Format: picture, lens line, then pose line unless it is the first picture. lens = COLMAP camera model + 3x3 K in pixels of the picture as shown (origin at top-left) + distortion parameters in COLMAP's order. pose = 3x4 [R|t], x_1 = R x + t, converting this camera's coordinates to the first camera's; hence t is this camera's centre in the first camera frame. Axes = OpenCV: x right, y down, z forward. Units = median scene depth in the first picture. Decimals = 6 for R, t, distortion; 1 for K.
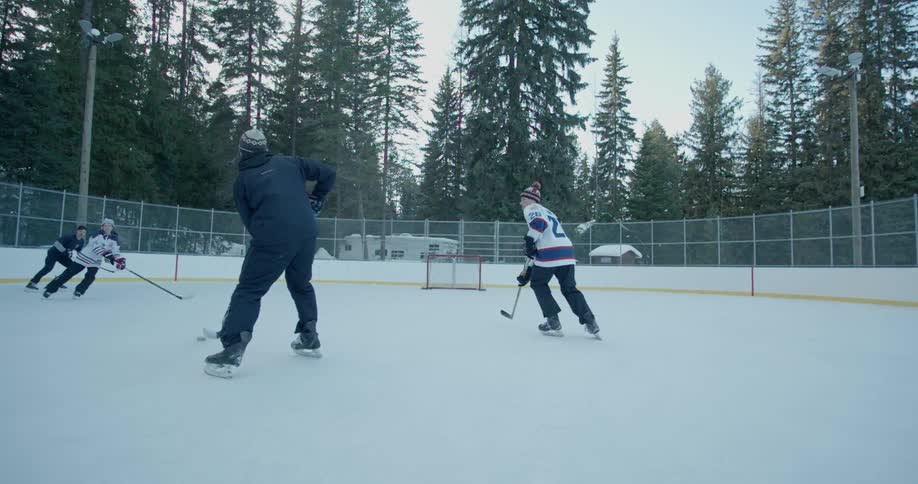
lens RADIAL K [[481.4, 0, 465.9], [0, 481.4, 248.4], [0, 0, 1]] dist [-0.027366, 0.001621]
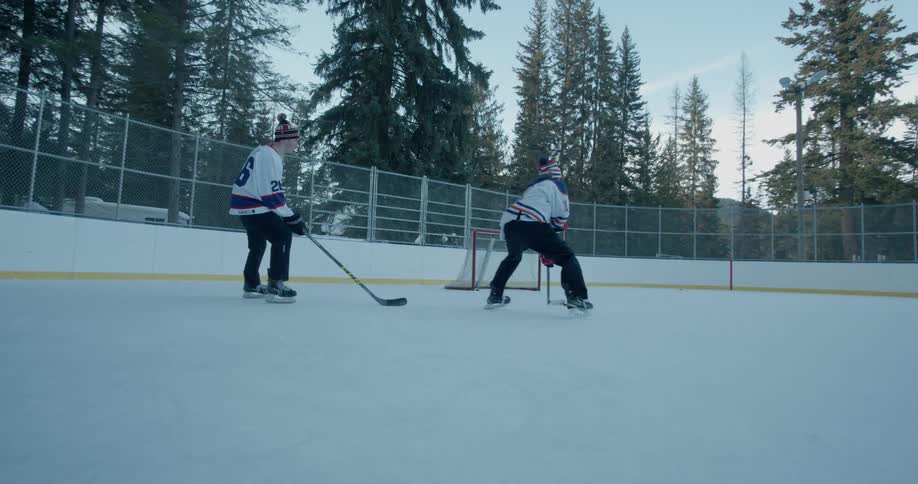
lens RADIAL K [[481.4, 0, 465.9], [0, 481.4, 248.4], [0, 0, 1]] dist [-0.027366, 0.001621]
pose [[0.747294, 0.035727, 0.663533, -0.186635], [-0.045944, 0.998942, -0.002042, 0.015944], [-0.662904, -0.028959, 0.748144, 0.246182]]
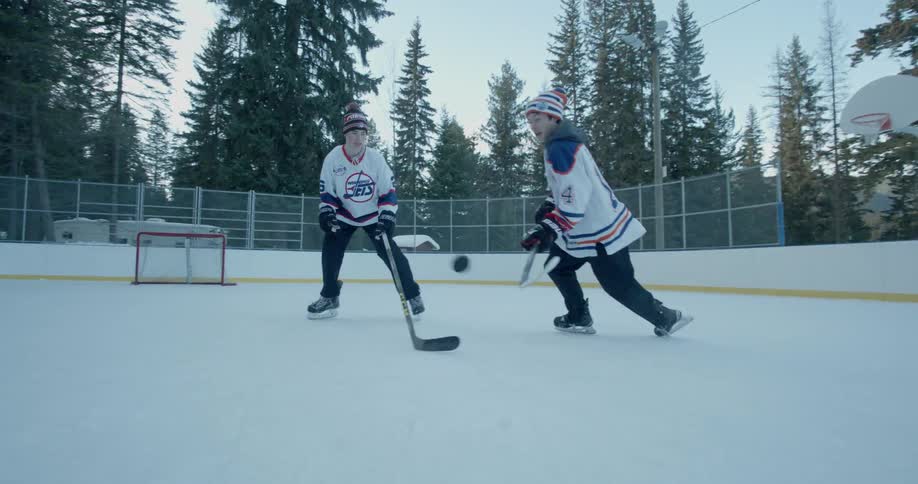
lens RADIAL K [[481.4, 0, 465.9], [0, 481.4, 248.4], [0, 0, 1]] dist [-0.027366, 0.001621]
pose [[0.918491, 0.011669, 0.395270, 0.037284], [-0.012731, 0.999919, 0.000063, 0.012600], [-0.395238, -0.005090, 0.918565, 0.099624]]
